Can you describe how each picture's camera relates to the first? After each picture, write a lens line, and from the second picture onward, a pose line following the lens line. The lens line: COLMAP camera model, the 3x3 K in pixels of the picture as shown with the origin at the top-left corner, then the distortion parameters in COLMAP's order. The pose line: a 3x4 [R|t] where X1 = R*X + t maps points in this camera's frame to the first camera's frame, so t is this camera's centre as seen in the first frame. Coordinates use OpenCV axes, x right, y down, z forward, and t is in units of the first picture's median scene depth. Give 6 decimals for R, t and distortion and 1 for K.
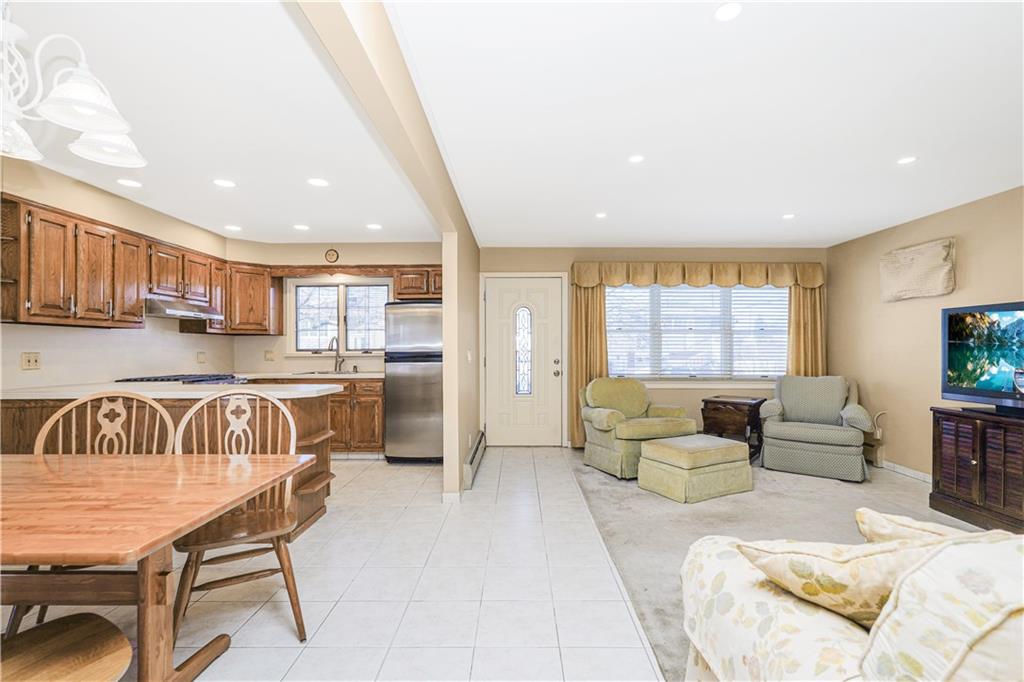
lens RADIAL K [[453.1, 0, 506.3], [0, 453.1, 348.8], [0, 0, 1]] dist [-0.010314, 0.004299]
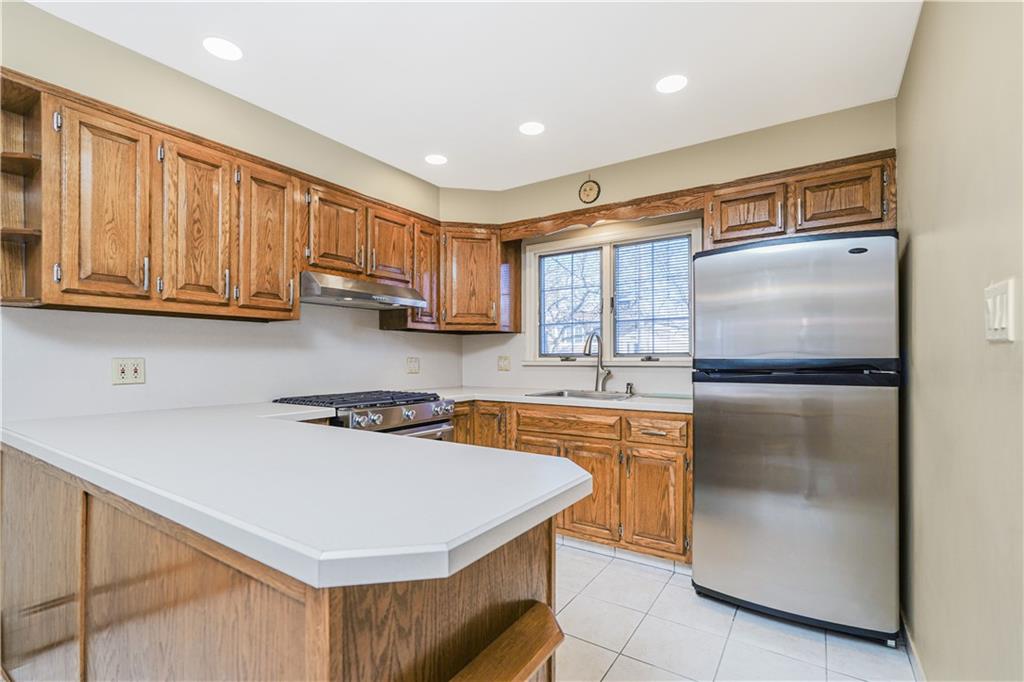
lens RADIAL K [[453.1, 0, 505.3], [0, 453.1, 355.9], [0, 0, 1]] dist [-0.010314, 0.004299]
pose [[0.832084, 0.001526, -0.554648, -0.197844], [0.000079, 0.999996, 0.002868, 0.002798], [0.554650, -0.002430, 0.832080, 0.587375]]
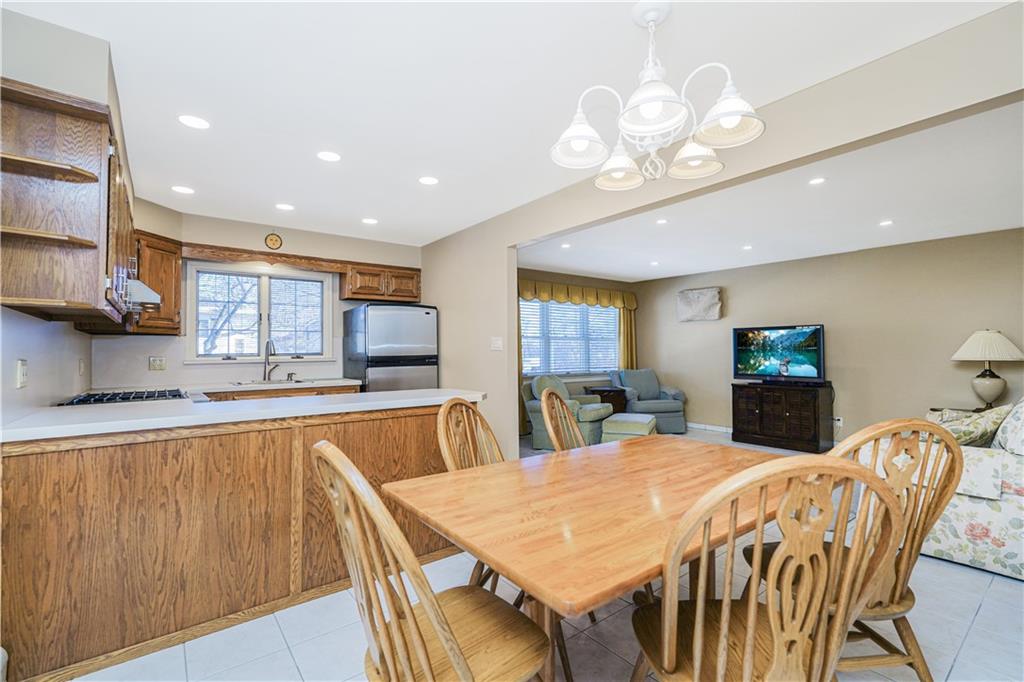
lens RADIAL K [[453.1, 0, 518.5], [0, 453.1, 334.4], [0, 0, 1]] dist [-0.010314, 0.004299]
pose [[0.789667, 0.019926, 0.613212, -0.683237], [0.006631, 0.999137, -0.041004, 0.002958], [-0.613500, 0.036446, 0.788853, 0.096235]]
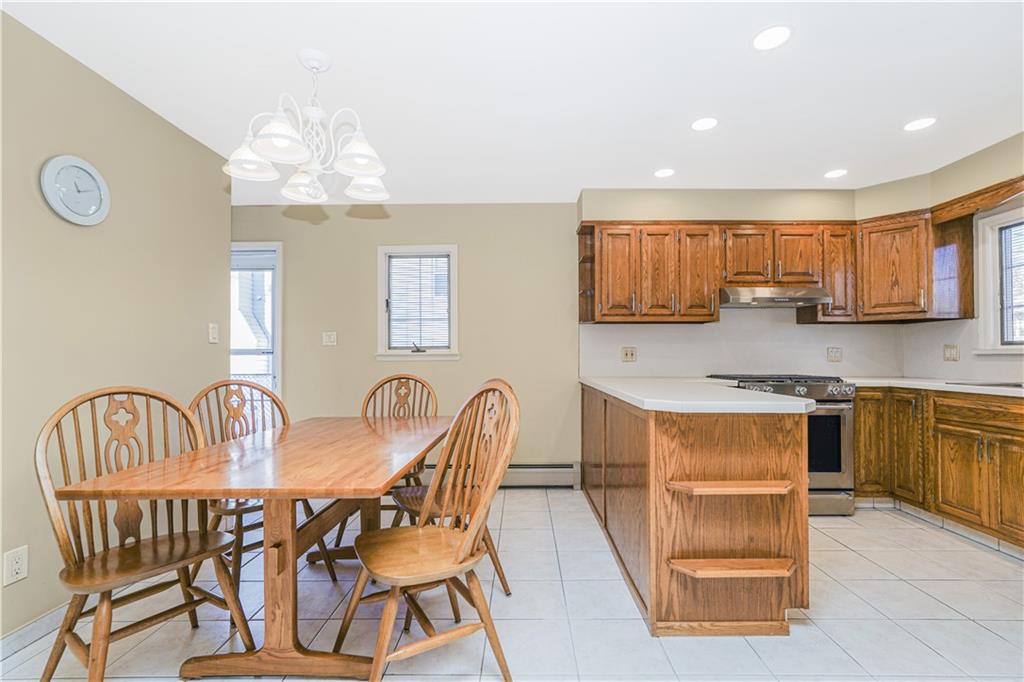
lens RADIAL K [[453.1, 0, 536.5], [0, 453.1, 349.1], [0, 0, 1]] dist [-0.010314, 0.004299]
pose [[0.027463, -0.012547, -0.999544, 0.102193], [0.004616, 0.999912, -0.012425, 0.020299], [0.999612, -0.004273, 0.027519, 0.555383]]
